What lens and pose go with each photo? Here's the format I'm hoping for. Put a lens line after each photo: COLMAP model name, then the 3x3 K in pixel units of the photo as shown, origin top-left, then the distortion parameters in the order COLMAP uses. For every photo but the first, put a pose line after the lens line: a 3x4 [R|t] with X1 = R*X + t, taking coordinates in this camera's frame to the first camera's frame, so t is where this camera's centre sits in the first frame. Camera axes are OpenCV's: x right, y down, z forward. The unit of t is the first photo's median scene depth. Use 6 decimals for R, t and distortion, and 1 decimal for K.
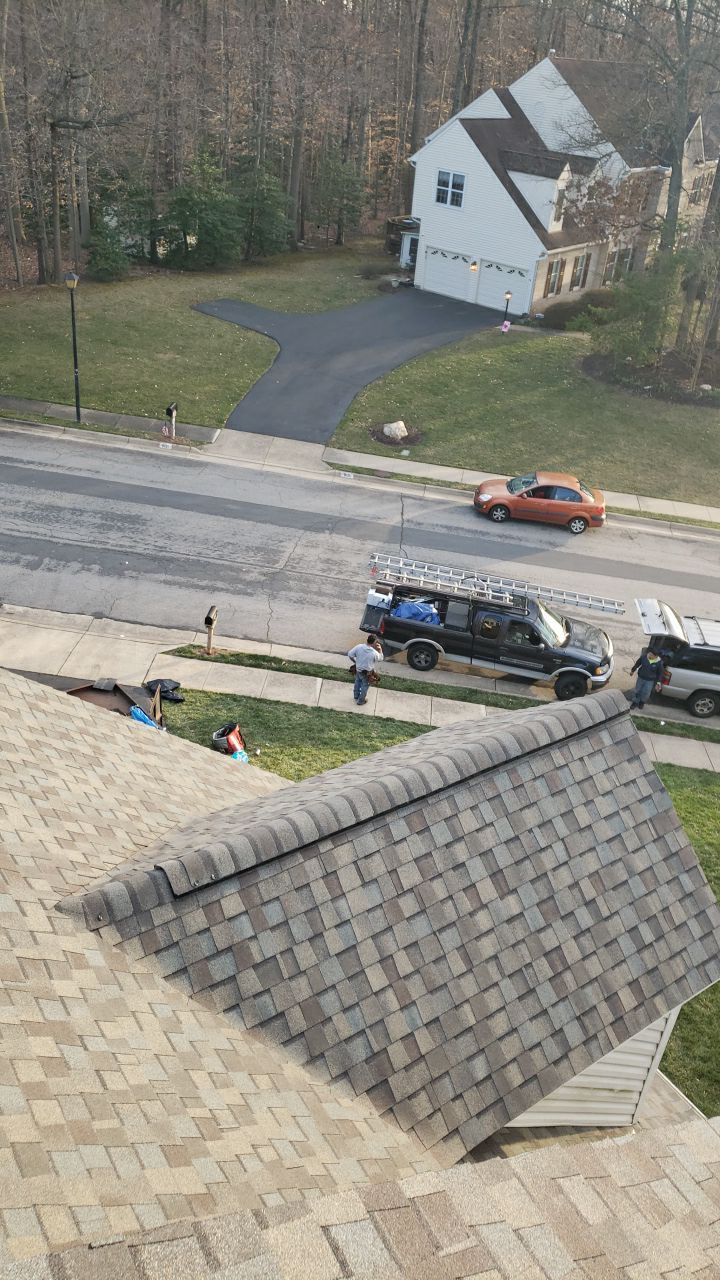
lens RADIAL K [[990.2, 0, 370.2], [0, 990.2, 652.4], [0, 0, 1]] dist [0.032847, -0.017776]
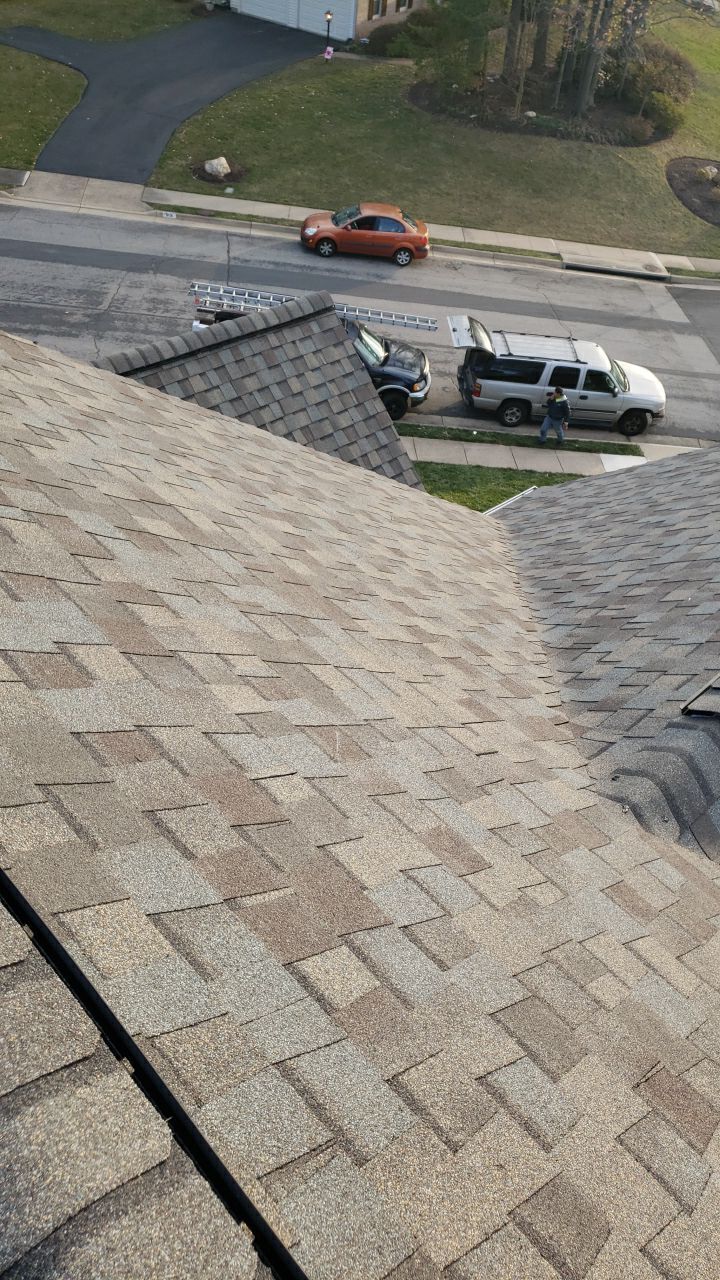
lens RADIAL K [[990.2, 0, 390.3], [0, 990.2, 648.0], [0, 0, 1]] dist [0.032847, -0.017776]
pose [[0.987880, -0.094842, 0.122878, 0.046716], [0.068253, 0.976400, 0.204903, 0.077568], [-0.139411, -0.194032, 0.971039, -0.104492]]
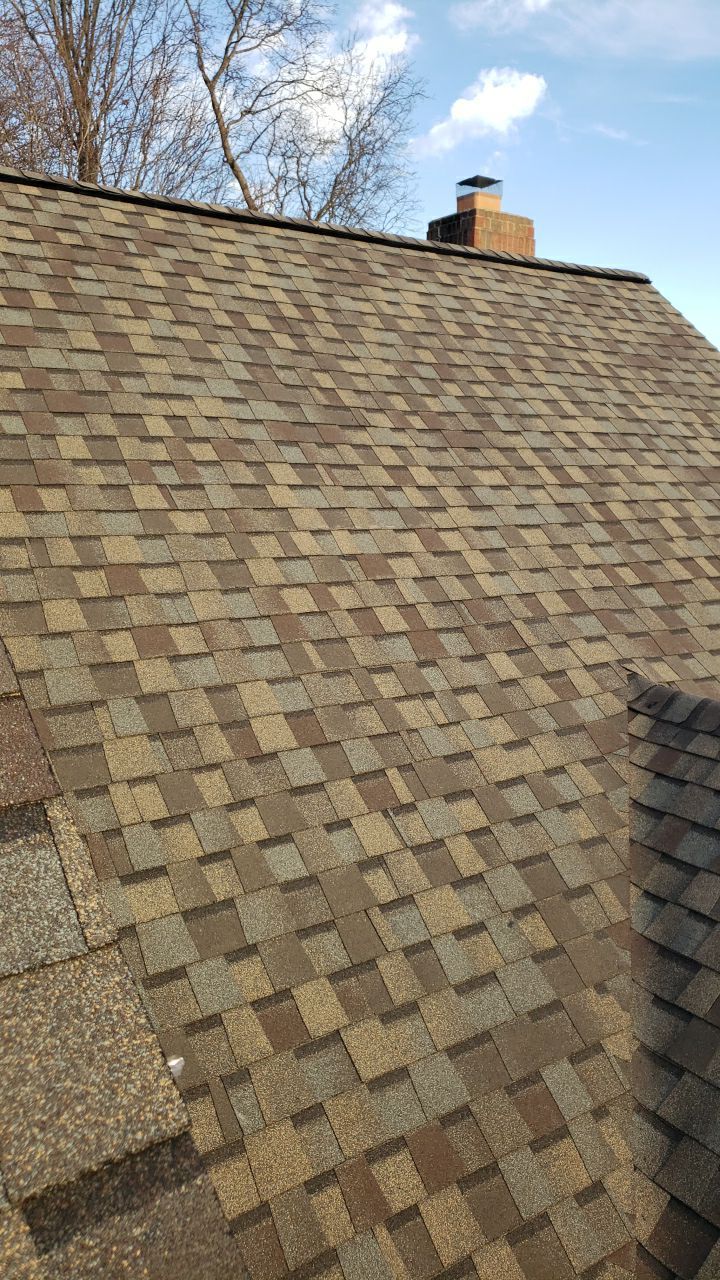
lens RADIAL K [[990.2, 0, 365.2], [0, 990.2, 637.4], [0, 0, 1]] dist [0.032847, -0.017776]
pose [[-0.031319, 0.069213, -0.997110, 0.113737], [-0.532136, 0.843308, 0.075251, 0.068616], [0.846079, 0.532955, 0.010419, 0.191383]]
